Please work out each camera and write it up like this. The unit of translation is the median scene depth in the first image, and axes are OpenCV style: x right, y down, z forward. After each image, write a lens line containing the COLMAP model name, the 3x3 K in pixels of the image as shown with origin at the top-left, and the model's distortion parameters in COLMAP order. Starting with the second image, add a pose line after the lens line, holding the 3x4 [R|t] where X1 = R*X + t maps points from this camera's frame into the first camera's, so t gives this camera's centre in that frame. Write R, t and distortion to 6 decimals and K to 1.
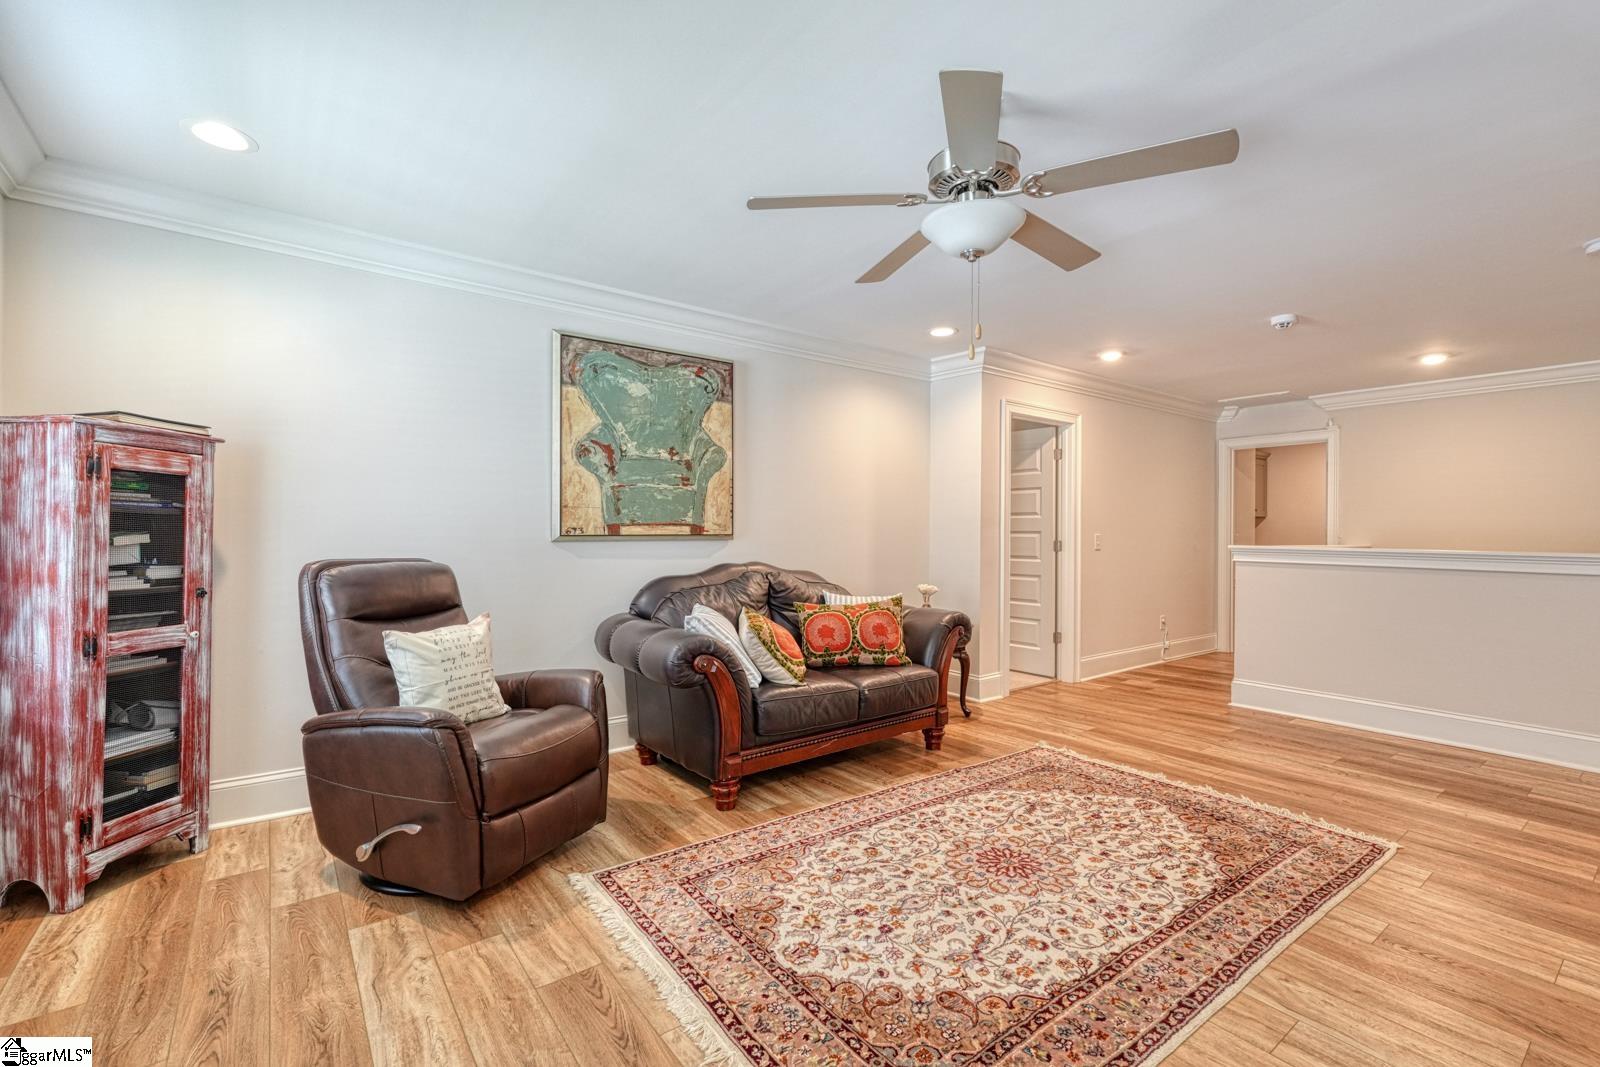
lens RADIAL K [[696.8, 0, 798.6], [0, 696.8, 534.7], [0, 0, 1]] dist [0.002001, -0.001284]
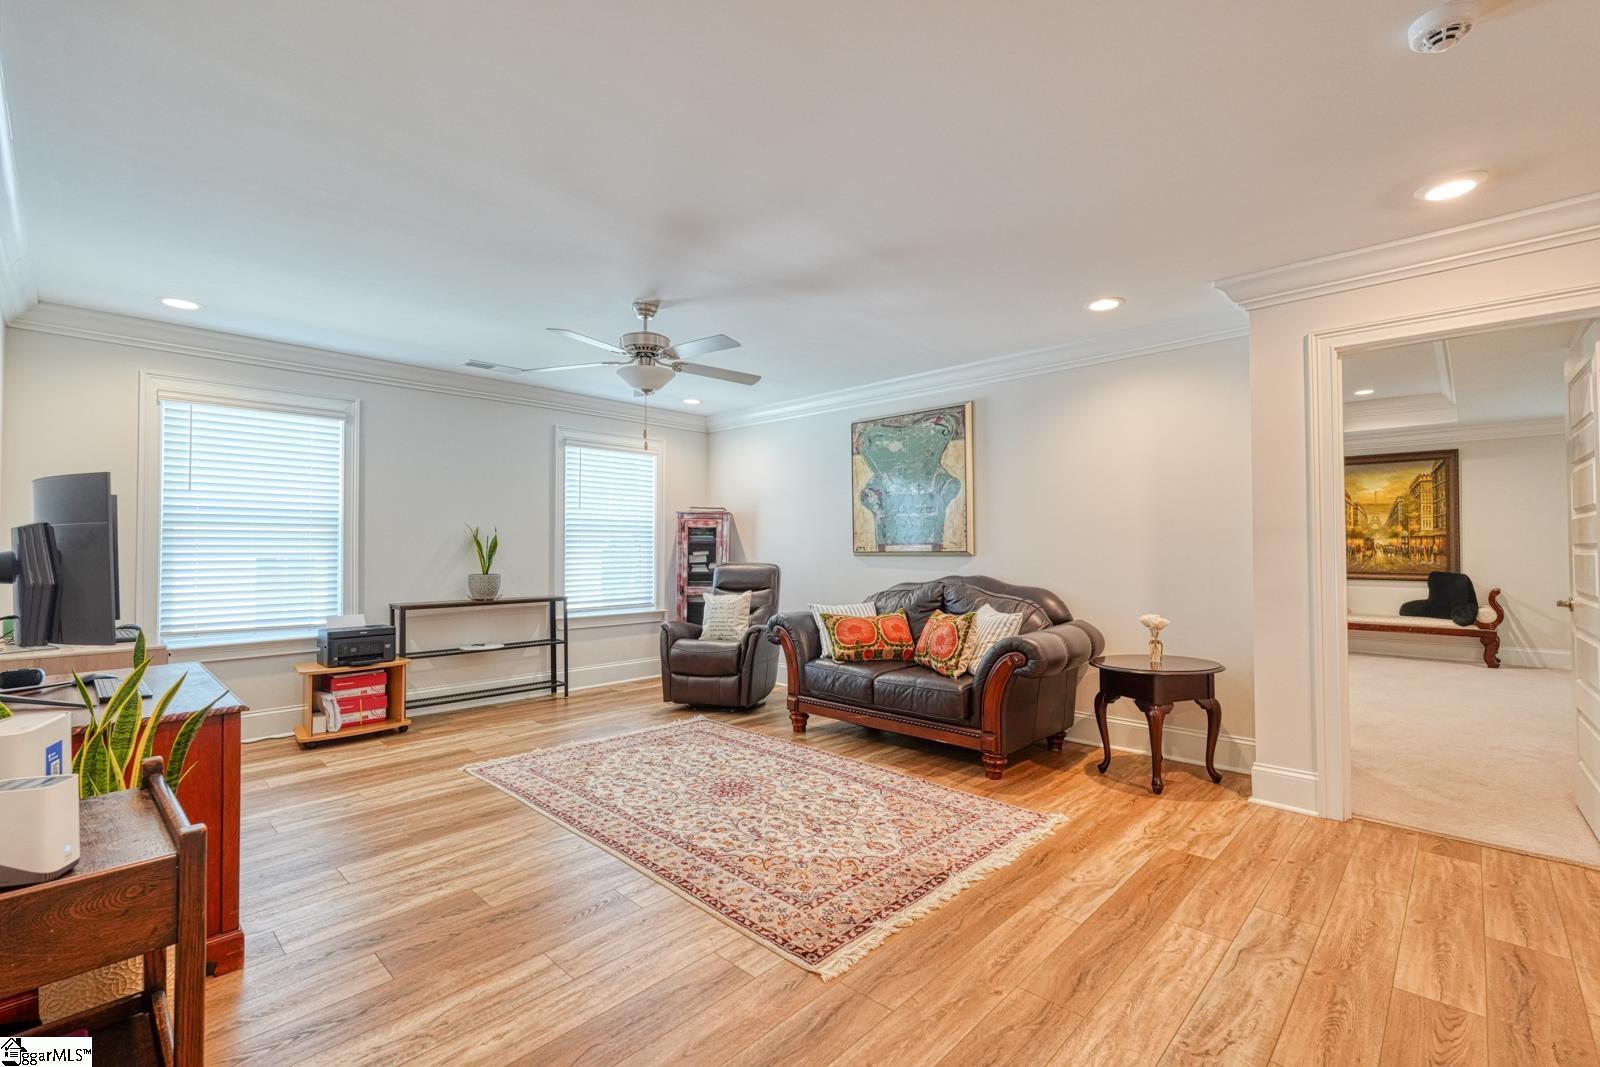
lens RADIAL K [[696.8, 0, 802.3], [0, 696.8, 534.1], [0, 0, 1]] dist [0.002001, -0.001284]
pose [[0.159745, -0.028784, -0.986739, 1.555062], [-0.003726, 0.999550, -0.029761, 0.010019], [0.987151, 0.008431, 0.159566, 0.844155]]
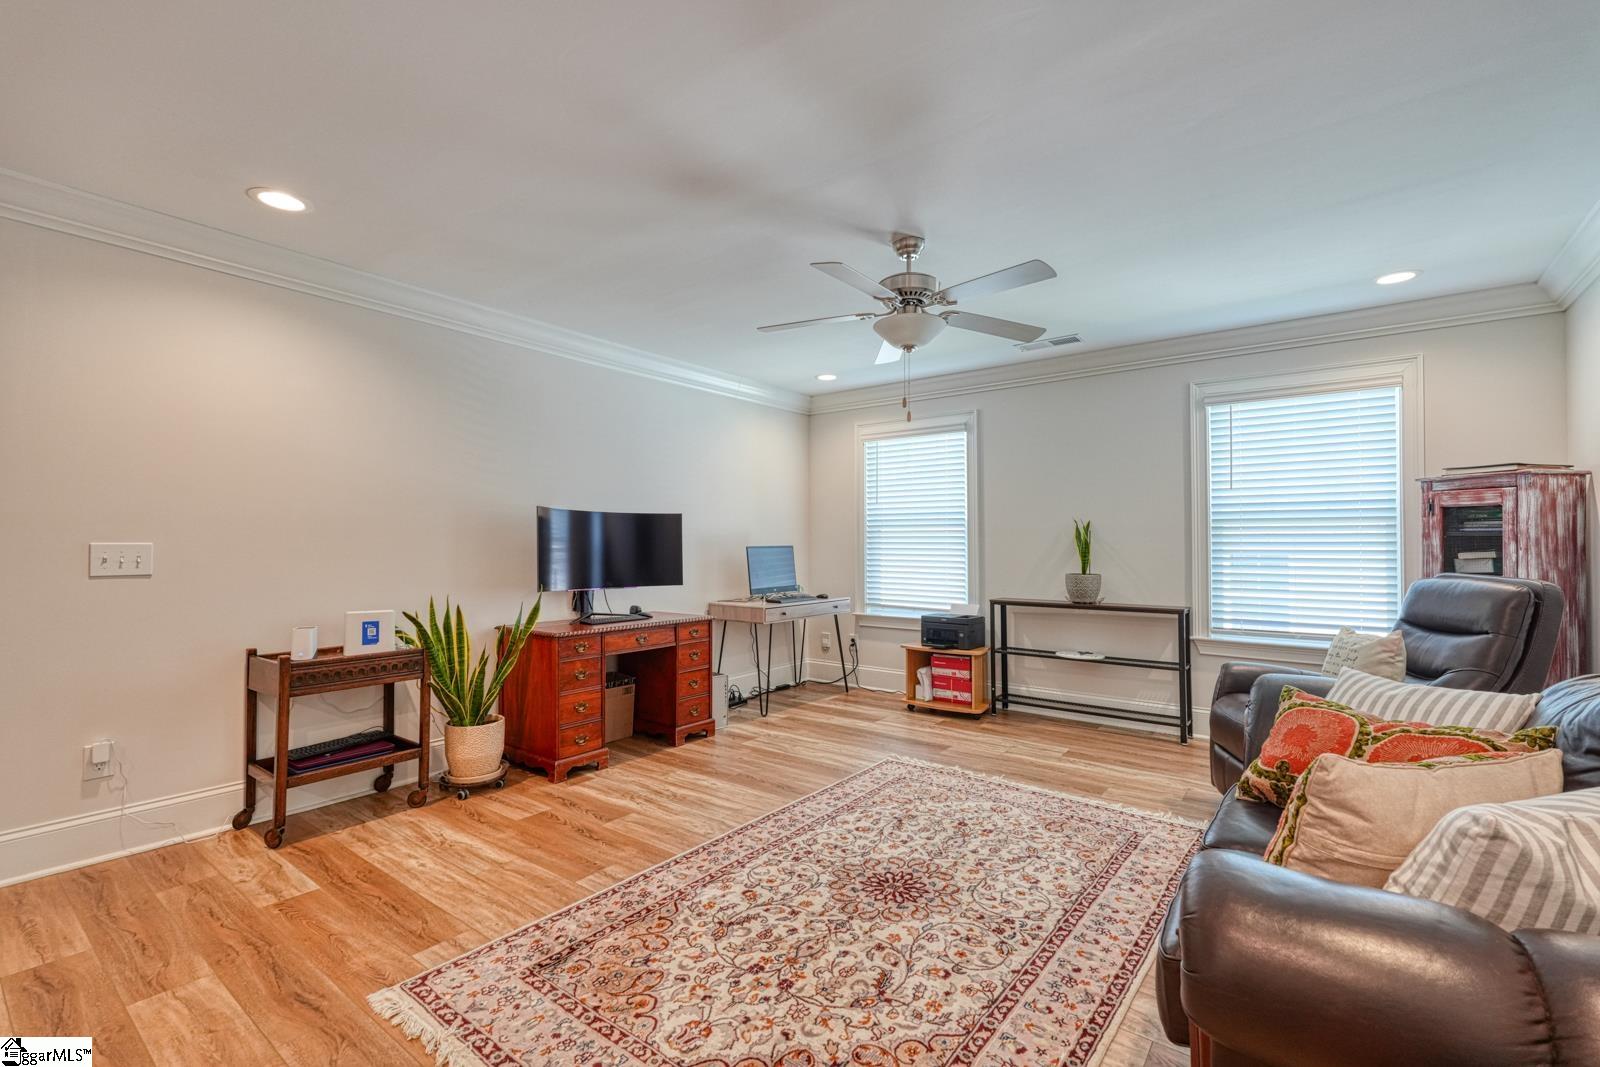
lens RADIAL K [[696.8, 0, 802.2], [0, 696.8, 534.6], [0, 0, 1]] dist [0.002001, -0.001284]
pose [[-0.962738, -0.014089, -0.270067, 0.636049], [-0.011284, 0.999865, -0.011937, -0.001547], [0.270199, -0.008445, -0.962767, 1.746610]]
